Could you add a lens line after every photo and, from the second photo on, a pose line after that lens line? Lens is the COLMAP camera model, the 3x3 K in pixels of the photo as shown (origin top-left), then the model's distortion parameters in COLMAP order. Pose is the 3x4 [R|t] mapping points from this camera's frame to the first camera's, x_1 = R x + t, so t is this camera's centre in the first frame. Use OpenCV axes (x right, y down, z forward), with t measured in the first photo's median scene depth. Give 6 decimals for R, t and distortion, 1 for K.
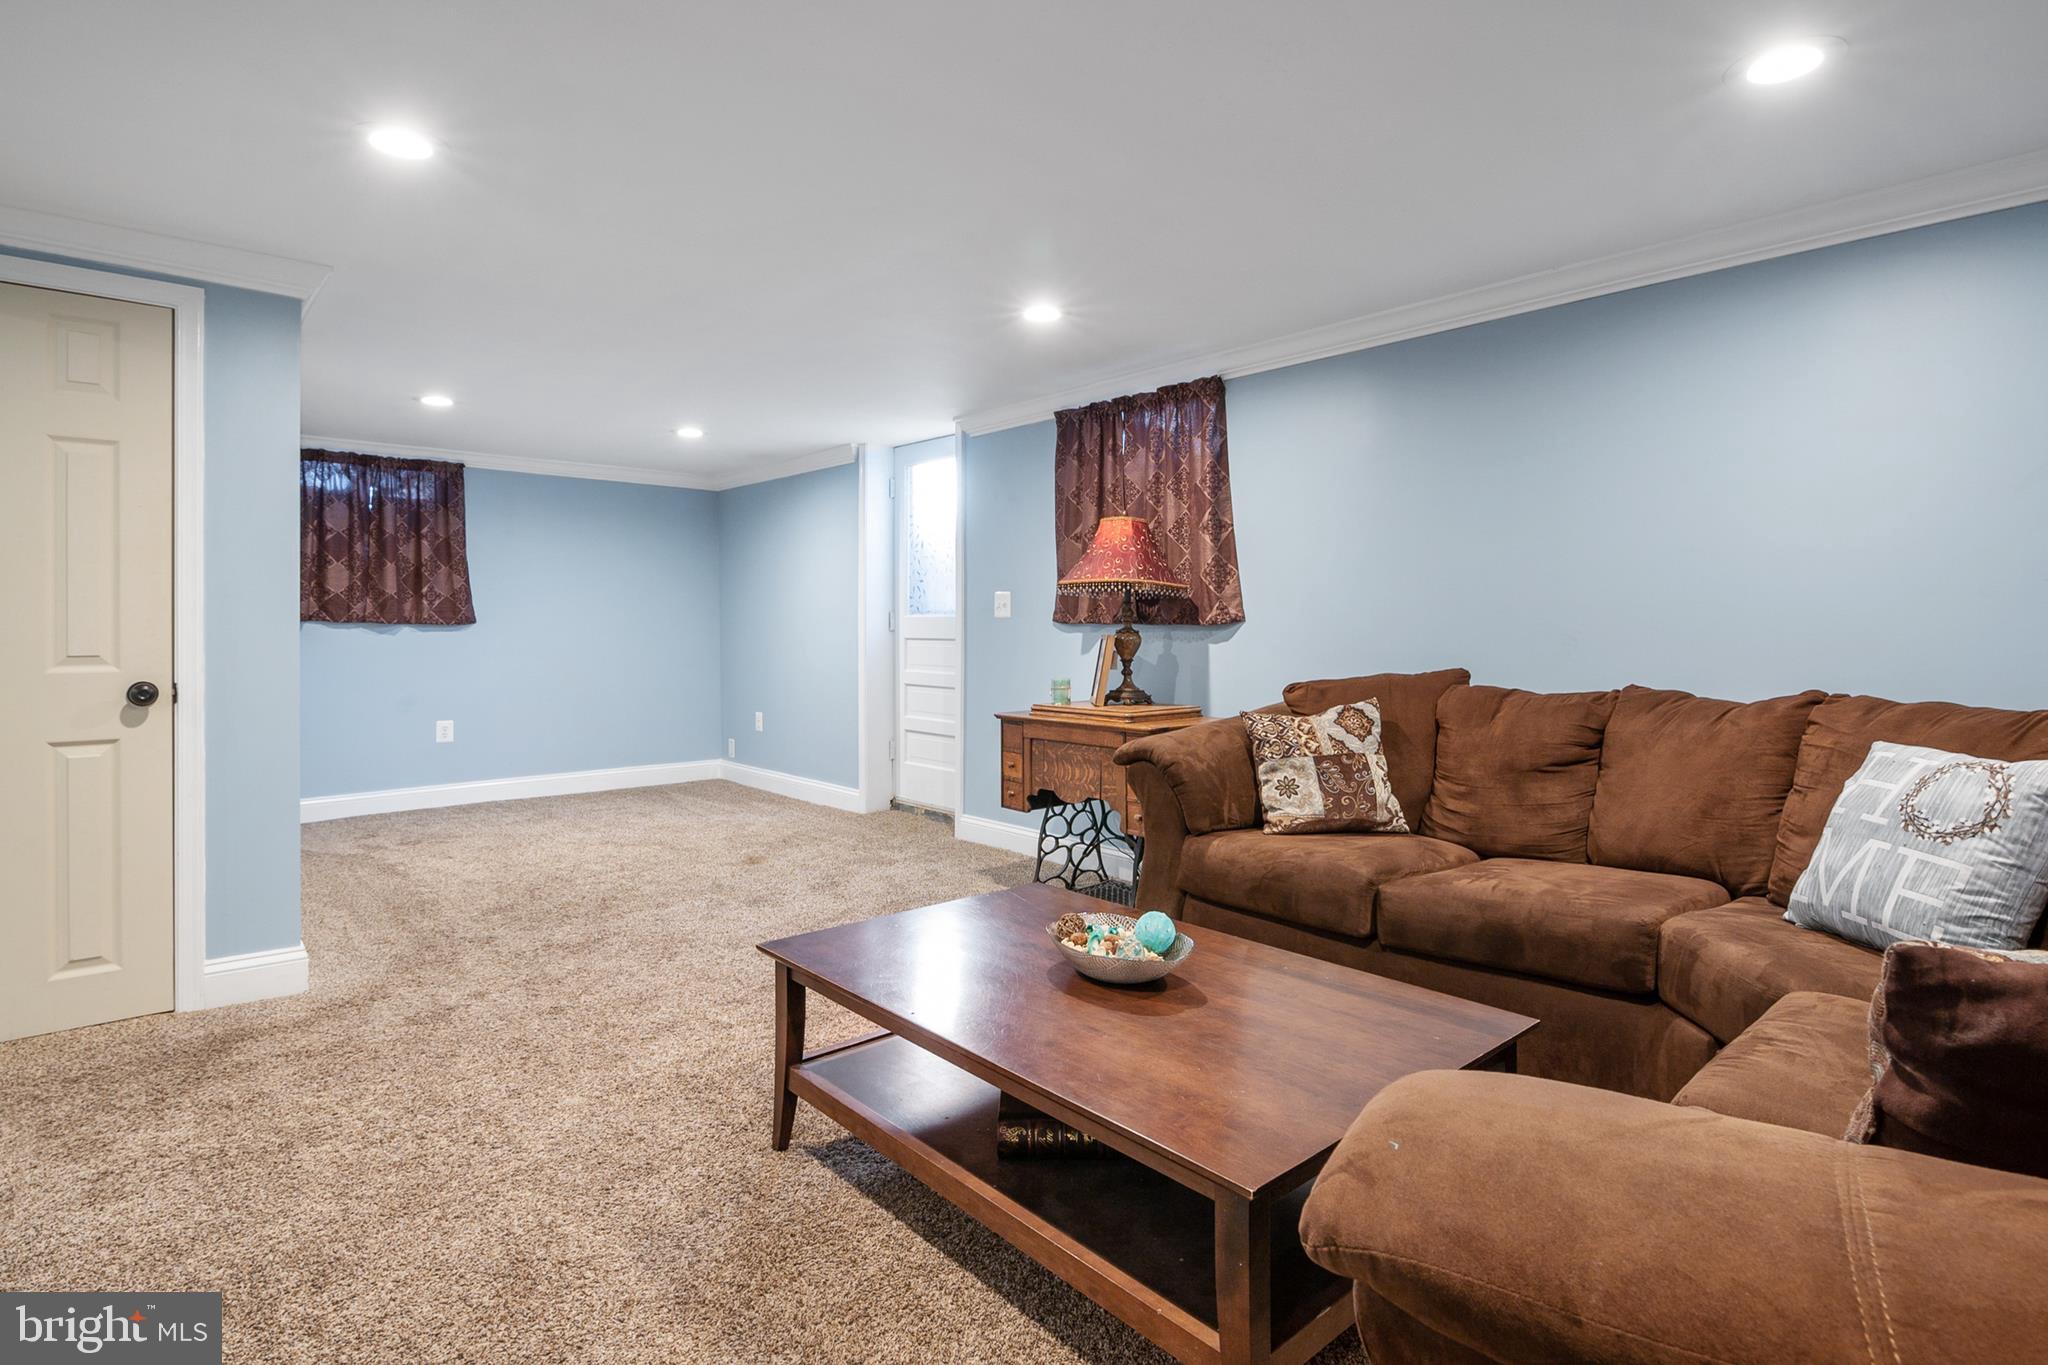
lens RADIAL K [[1028.1, 0, 1048.9], [0, 1028.1, 626.8], [0, 0, 1]] dist [-0.000651, -0.000474]
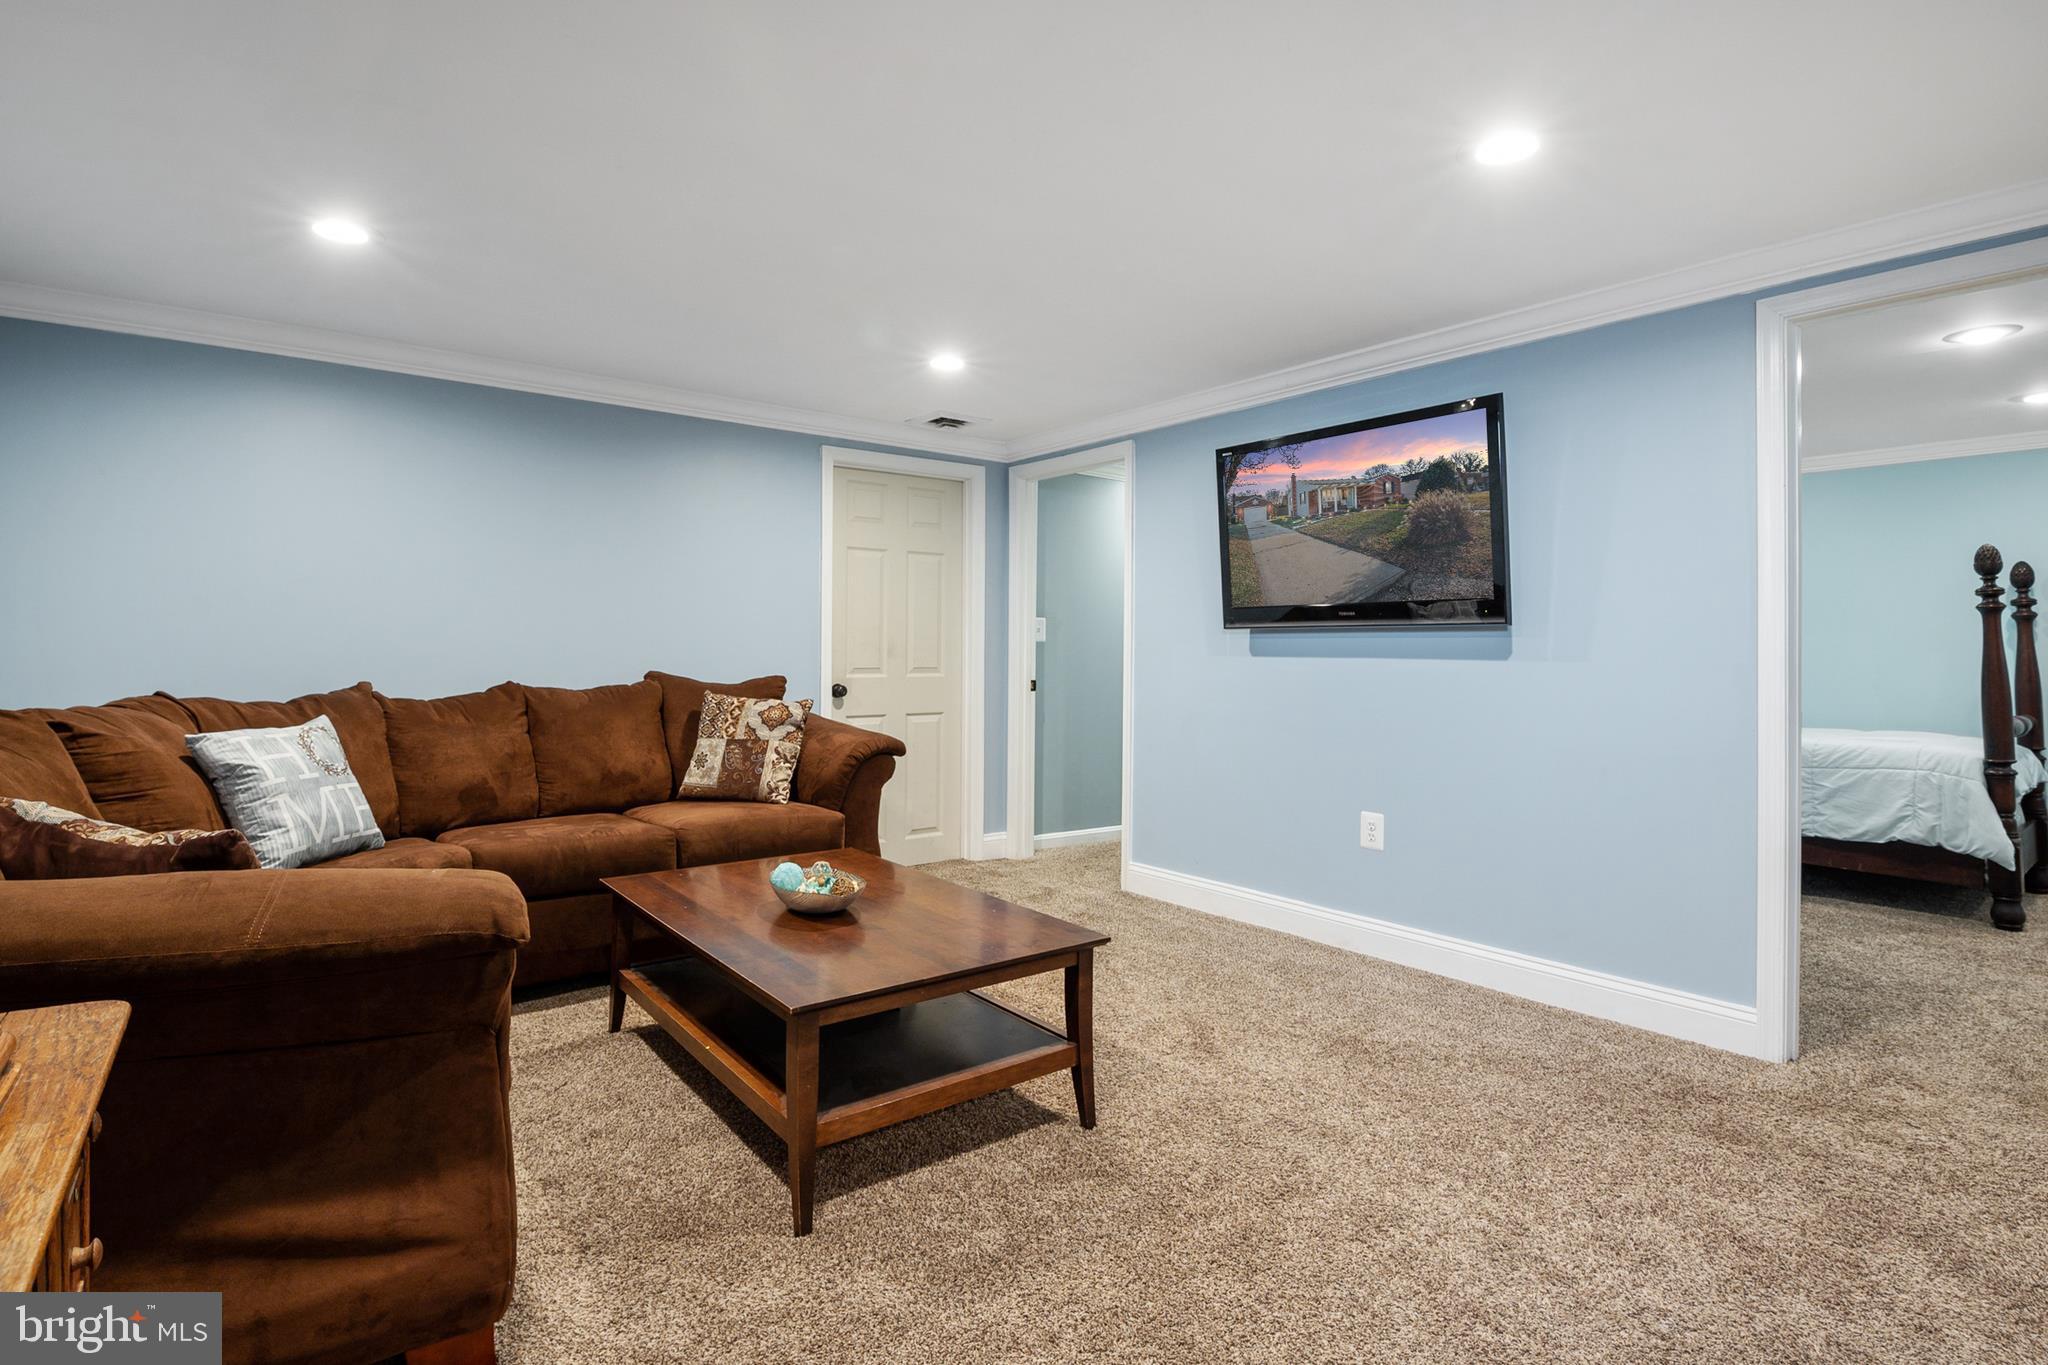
lens RADIAL K [[1008.1, 0, 1021.1], [0, 1008.1, 647.3], [0, 0, 1]] dist [0.000832, -0.007894]
pose [[-0.997092, -0.007422, 0.075849, -0.141226], [-0.007736, 0.999963, -0.003849, 0.001640], [-0.075817, -0.004425, -0.997112, 1.085290]]
